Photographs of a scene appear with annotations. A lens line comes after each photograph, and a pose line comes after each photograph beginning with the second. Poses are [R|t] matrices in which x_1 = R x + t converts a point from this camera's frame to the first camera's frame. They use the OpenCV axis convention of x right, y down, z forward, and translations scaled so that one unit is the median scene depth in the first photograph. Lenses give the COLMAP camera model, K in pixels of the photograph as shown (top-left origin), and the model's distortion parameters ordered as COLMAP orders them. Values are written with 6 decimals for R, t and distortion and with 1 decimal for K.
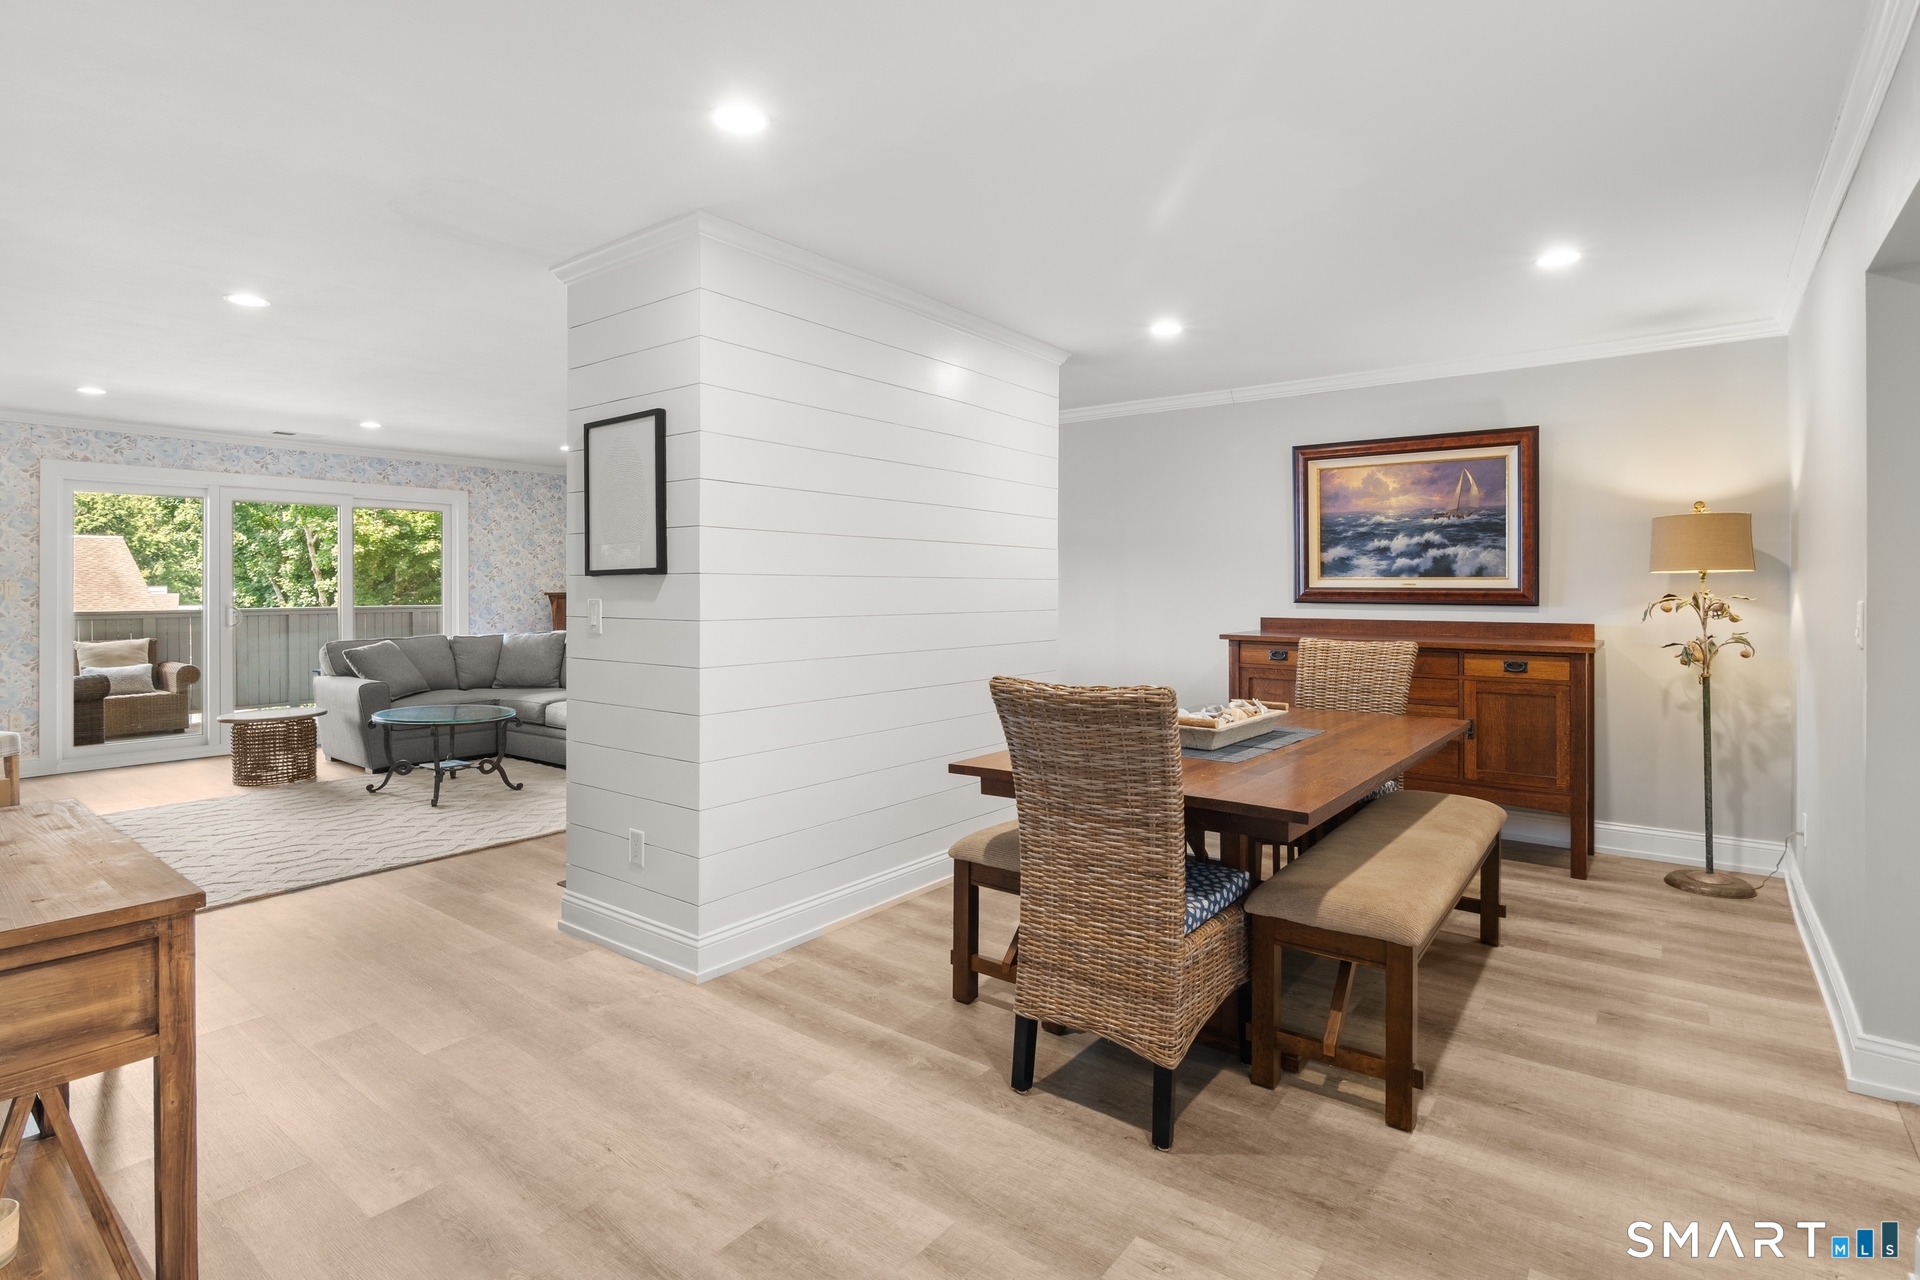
lens RADIAL K [[958.7, 0, 961.2], [0, 958.7, 574.8], [0, 0, 1]] dist [-0.003952, -0.006281]
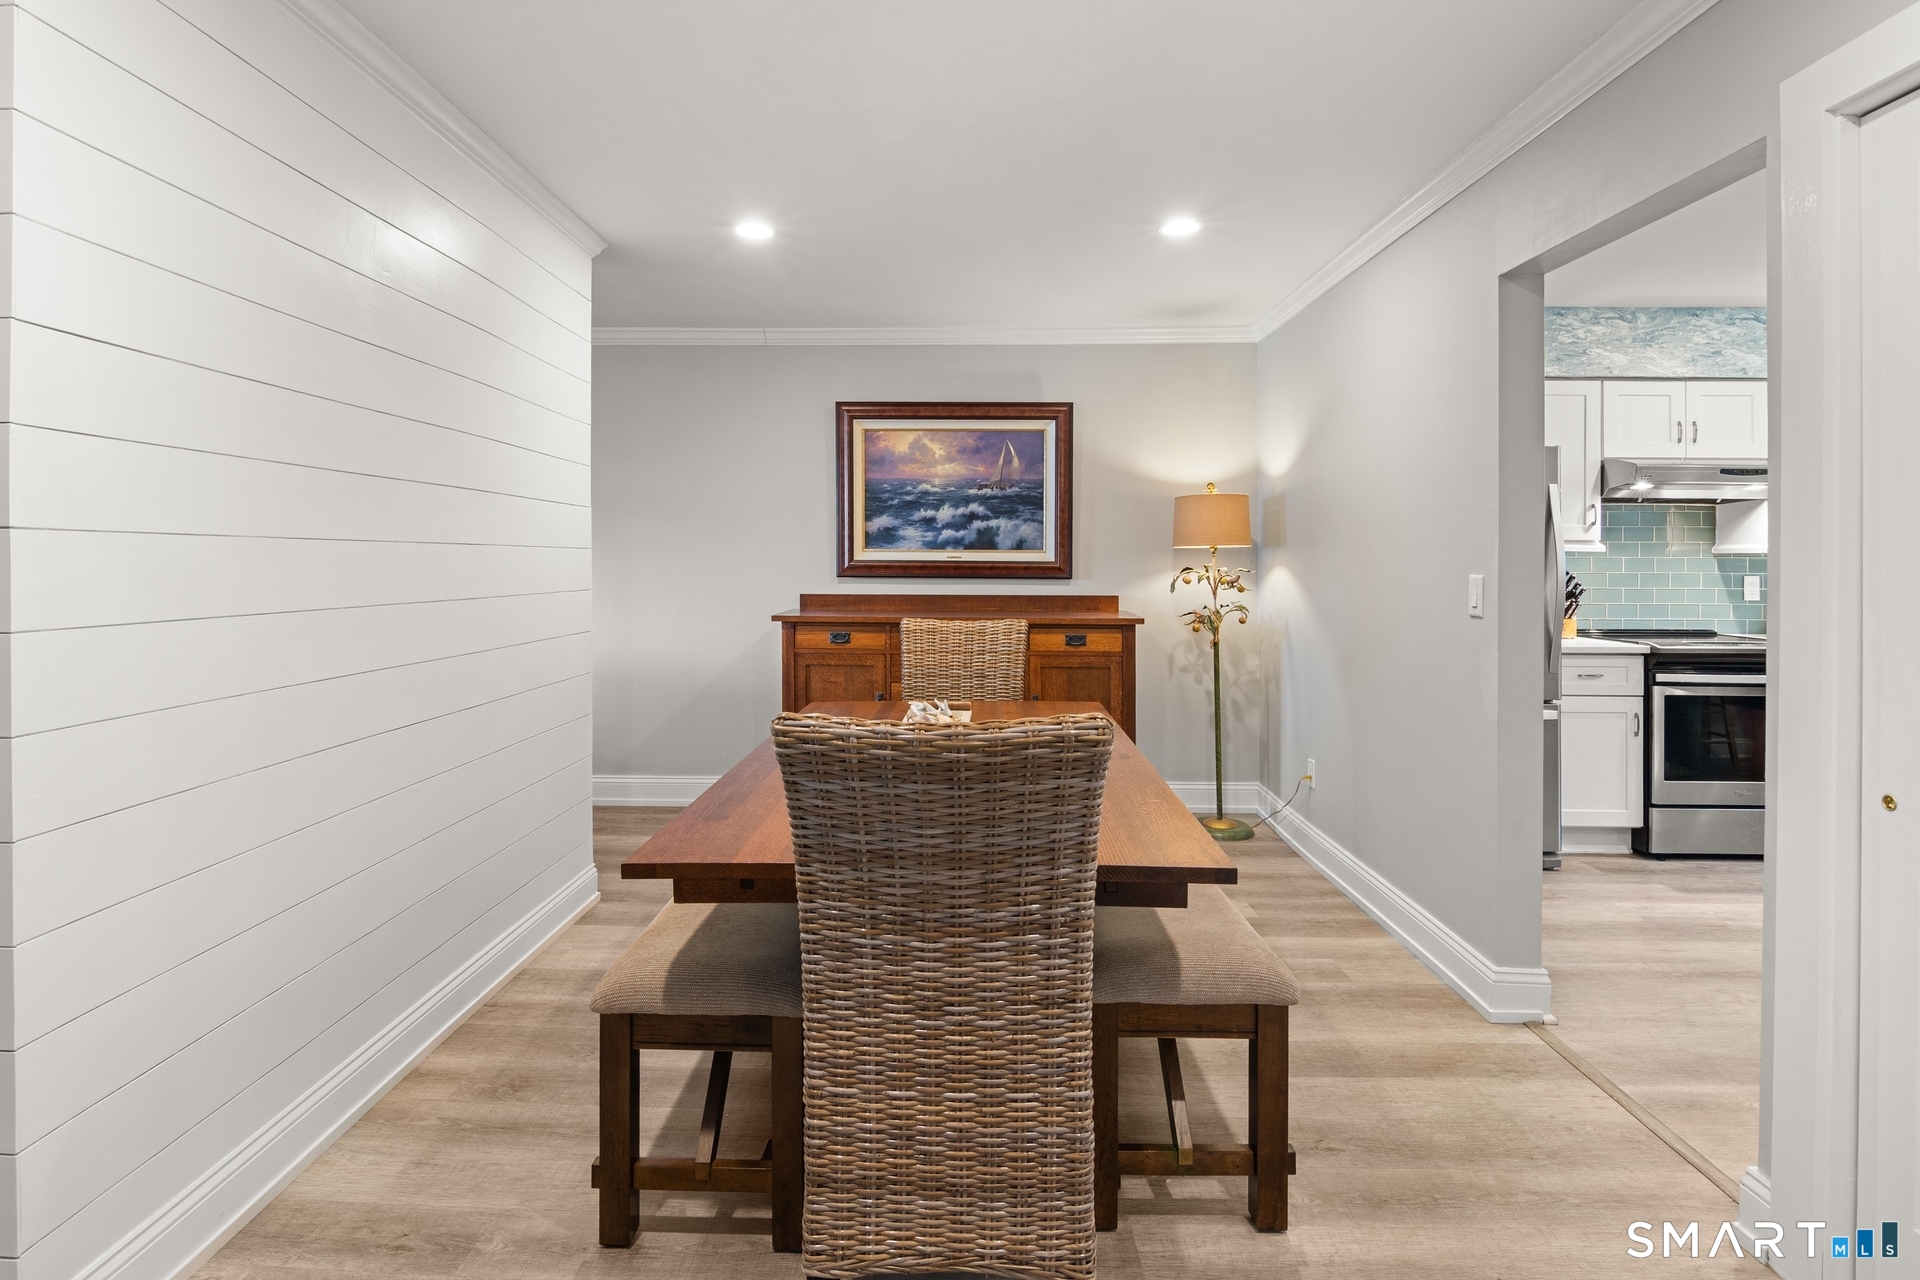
lens RADIAL K [[958.7, 0, 922.3], [0, 958.7, 556.5], [0, 0, 1]] dist [-0.003952, -0.006281]
pose [[0.808786, 0.004232, 0.588088, -0.151302], [-0.010859, 0.999911, 0.007739, 0.002918], [-0.588003, -0.012645, 0.808760, 0.307637]]
